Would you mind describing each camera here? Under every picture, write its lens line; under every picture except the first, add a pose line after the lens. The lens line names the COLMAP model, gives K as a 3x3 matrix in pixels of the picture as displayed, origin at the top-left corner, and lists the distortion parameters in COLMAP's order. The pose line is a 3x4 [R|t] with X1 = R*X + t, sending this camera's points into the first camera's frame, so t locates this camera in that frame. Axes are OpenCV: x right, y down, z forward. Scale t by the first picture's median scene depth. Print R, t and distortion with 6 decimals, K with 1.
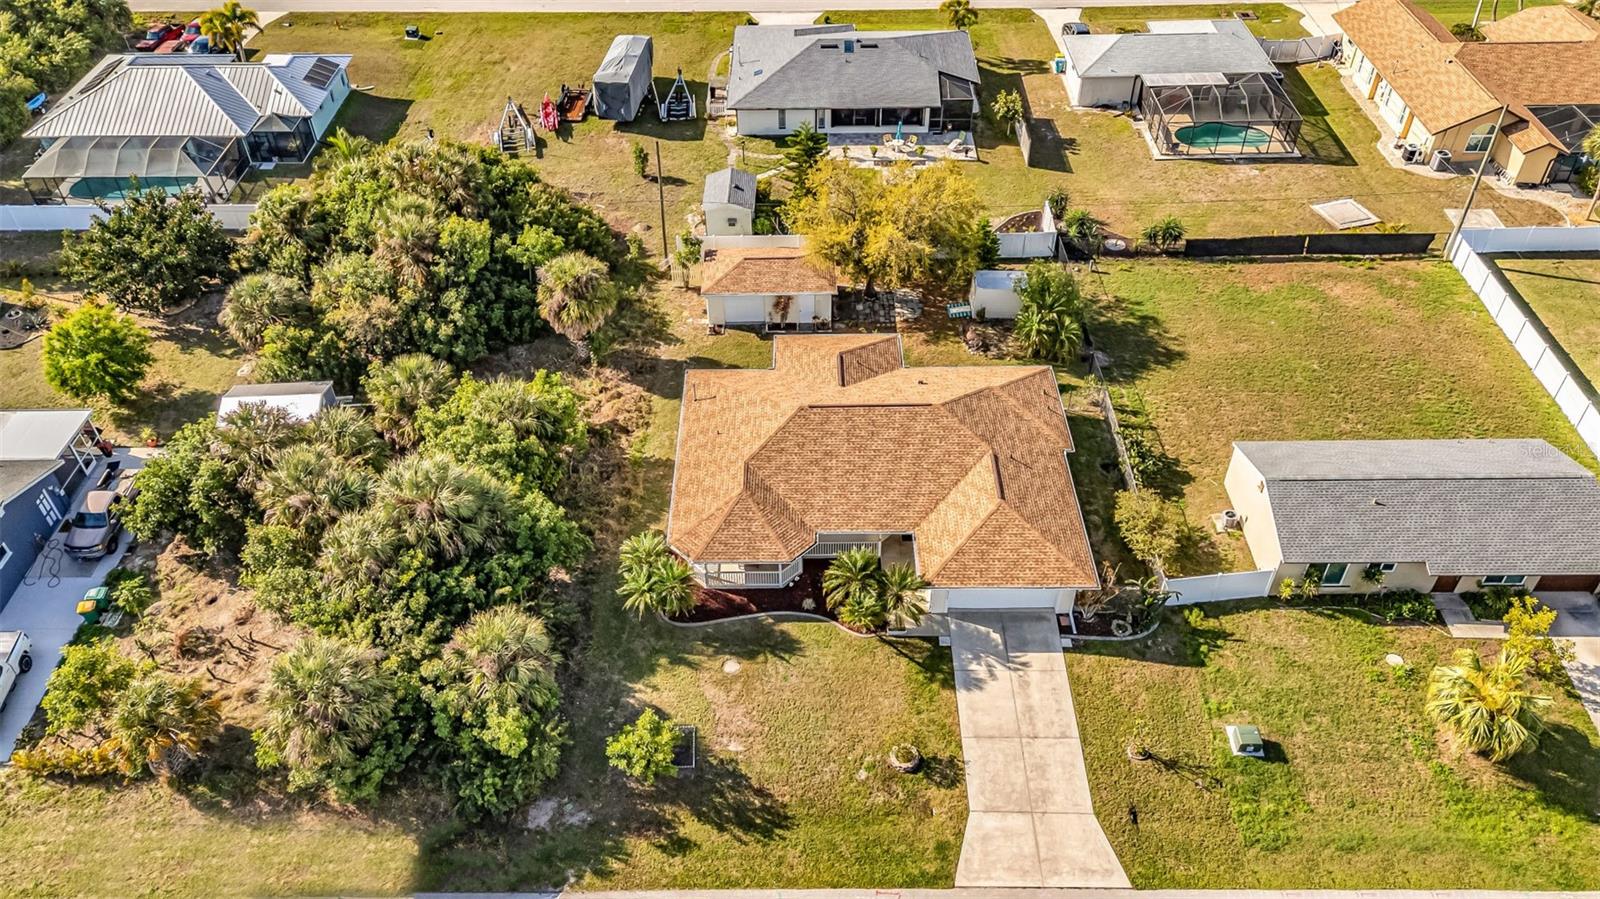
lens RADIAL K [[1167.9, 0, 800.0], [0, 1167.9, 449.5], [0, 0, 1]] dist [0.093824, -0.099787]
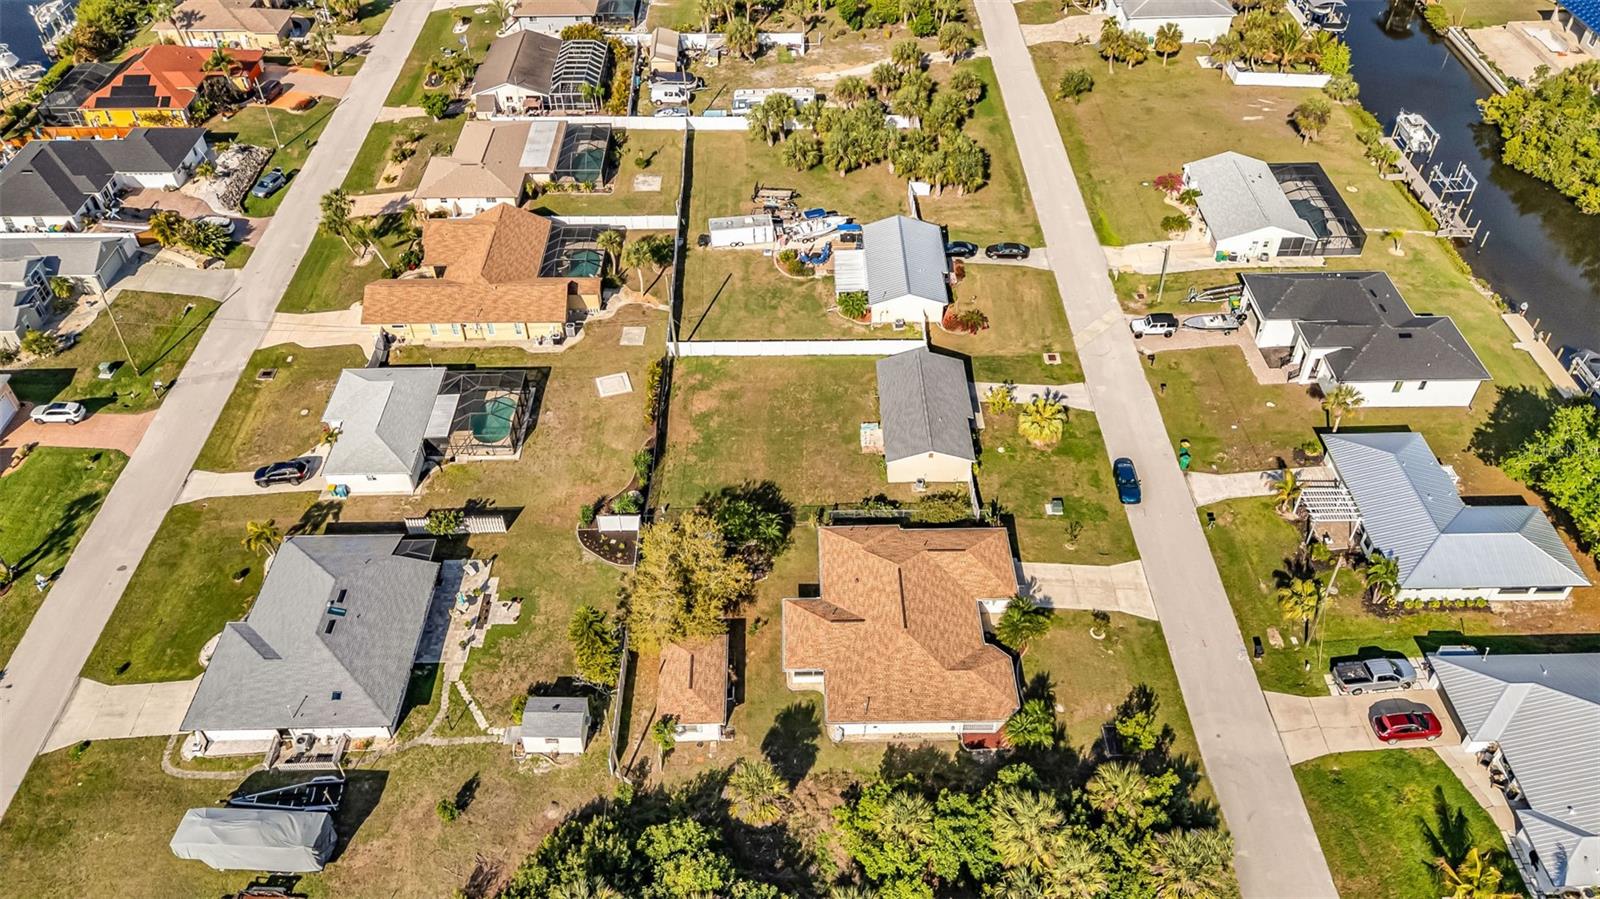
lens RADIAL K [[1167.9, 0, 800.0], [0, 1167.9, 449.5], [0, 0, 1]] dist [0.093824, -0.099787]
pose [[-0.011676, -0.670599, 0.741728, -1.058360], [0.674204, 0.542527, 0.501113, -1.118532], [-0.738453, 0.505926, 0.445786, 0.313285]]
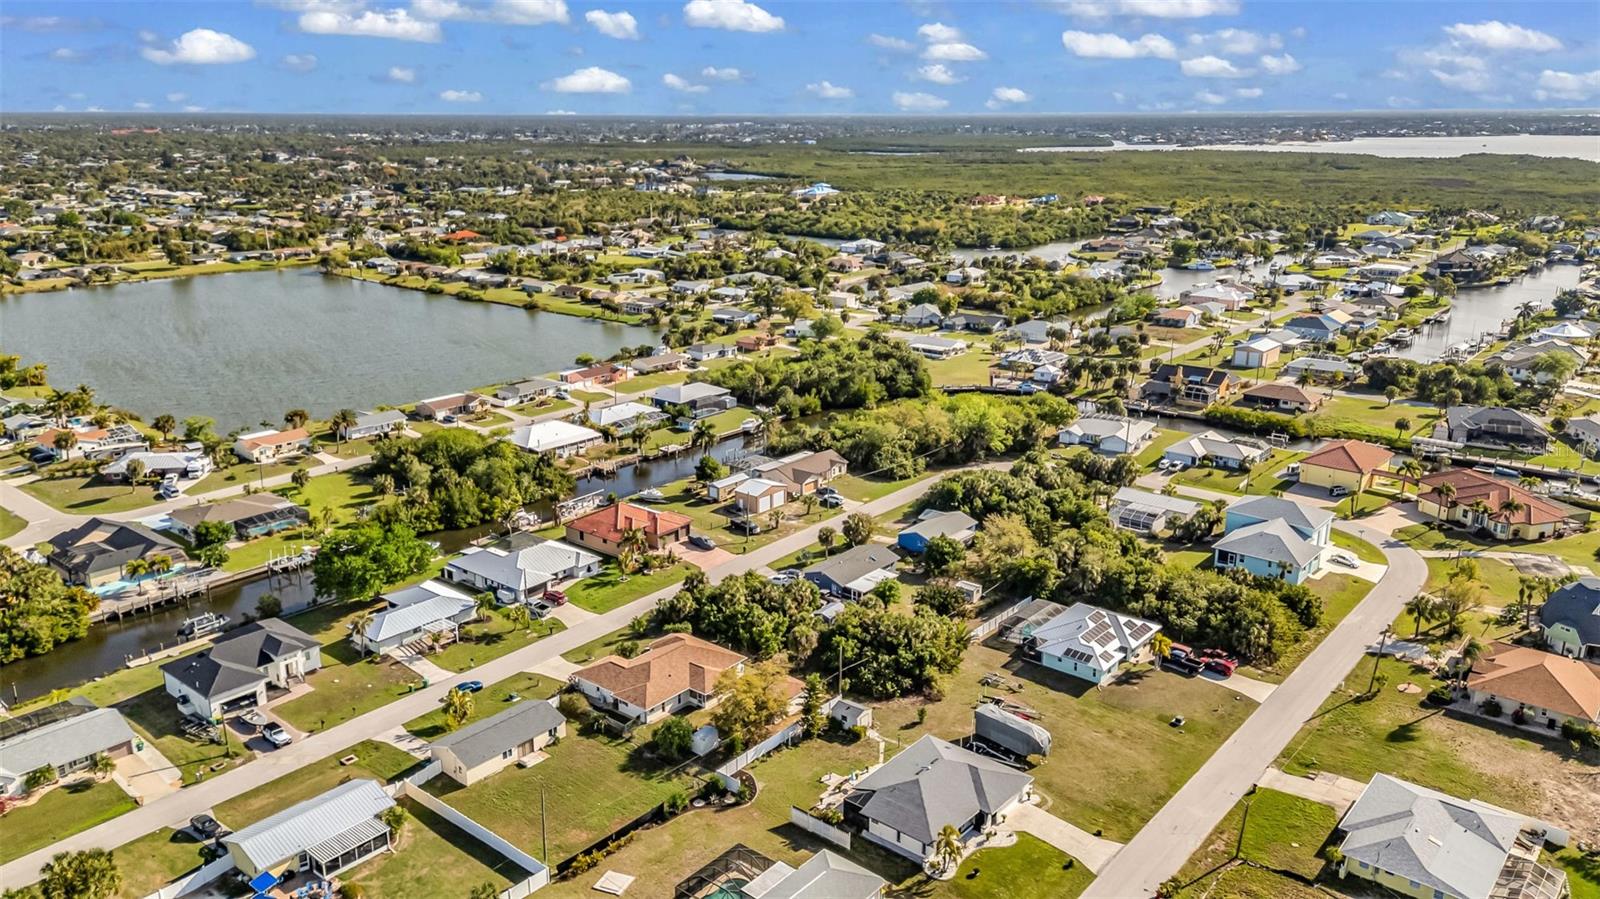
lens RADIAL K [[1167.9, 0, 800.0], [0, 1167.9, 449.5], [0, 0, 1]] dist [0.093824, -0.099787]
pose [[-0.642013, 0.222661, -0.733649, 1.994496], [-0.505540, 0.596467, 0.623423, -2.470015], [0.576410, 0.771135, -0.270375, 1.701645]]
